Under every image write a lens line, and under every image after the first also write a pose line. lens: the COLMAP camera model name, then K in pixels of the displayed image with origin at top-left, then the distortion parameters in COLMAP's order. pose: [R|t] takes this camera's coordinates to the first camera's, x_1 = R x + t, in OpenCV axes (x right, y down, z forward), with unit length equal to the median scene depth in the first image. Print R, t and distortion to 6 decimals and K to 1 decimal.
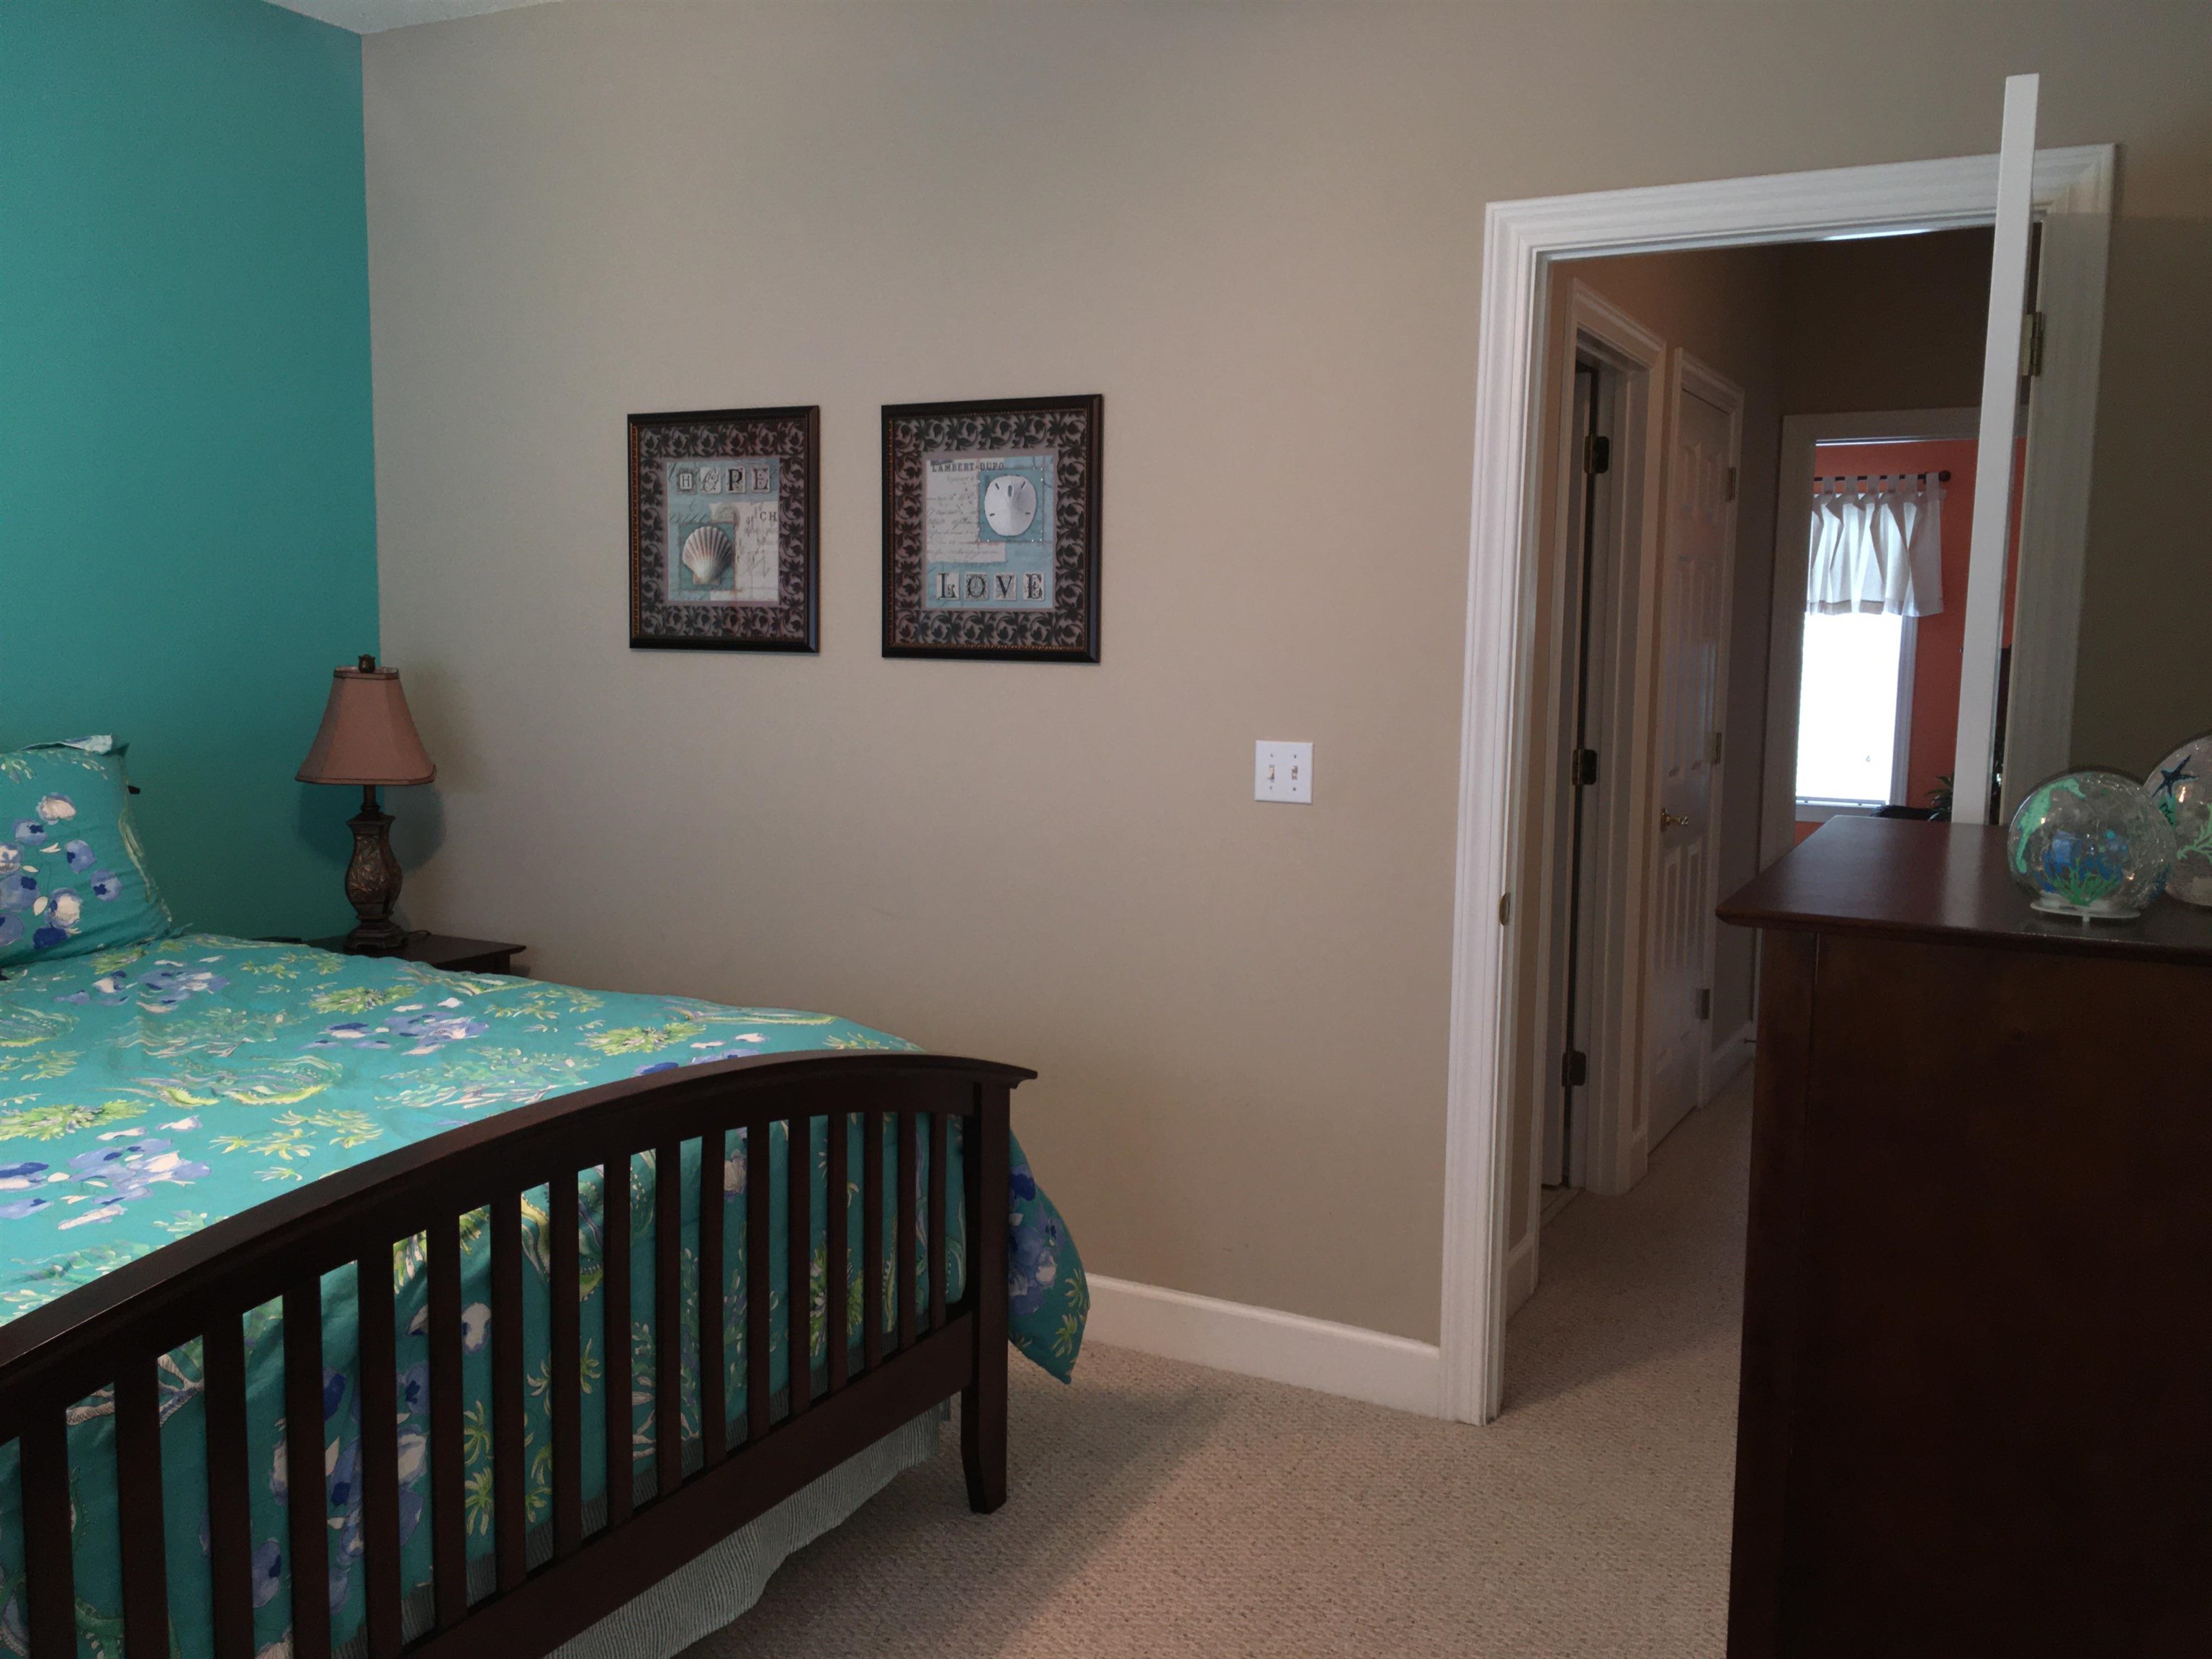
lens RADIAL K [[1868.0, 0, 1105.2], [0, 1868.0, 825.9], [0, 0, 1]] dist [0.077872, -0.102600]
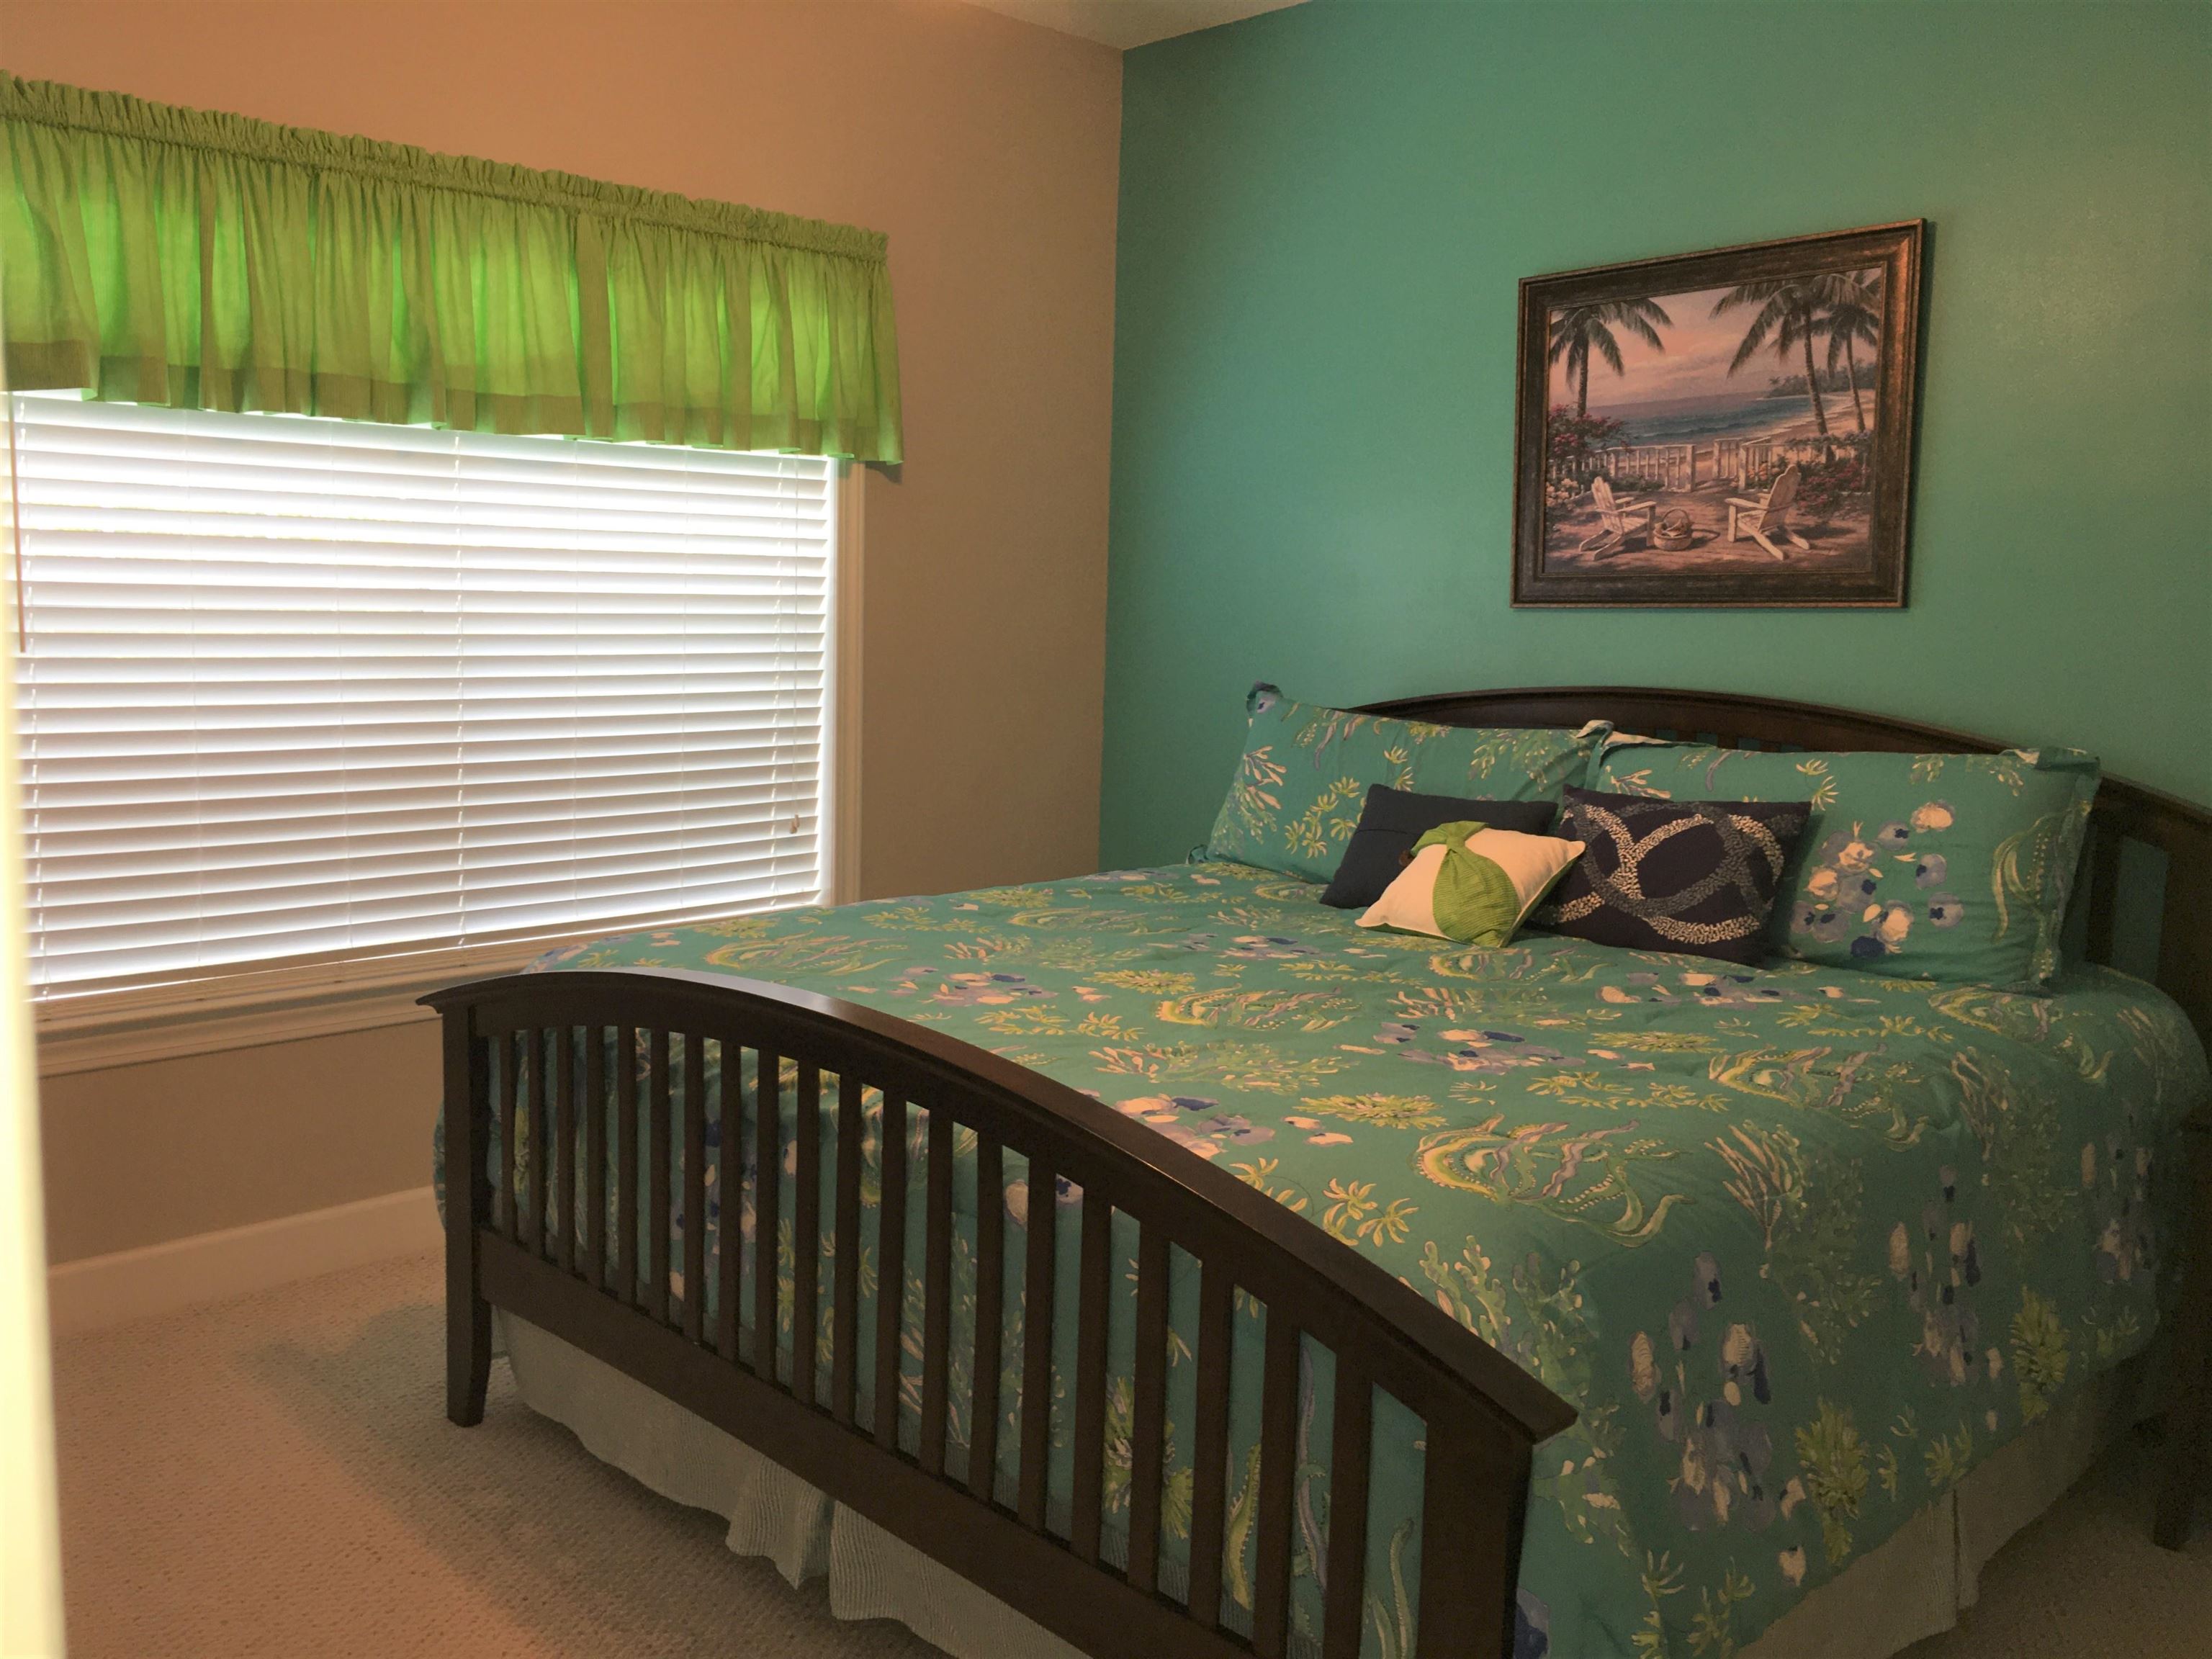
lens RADIAL K [[1868.0, 0, 1104.0], [0, 1868.0, 830.2], [0, 0, 1]] dist [0.077872, -0.102600]
pose [[-0.307162, 0.101454, -0.946234, 0.444173], [-0.132181, 0.980115, 0.147994, -0.088239], [0.942433, 0.170532, -0.287644, 0.931406]]
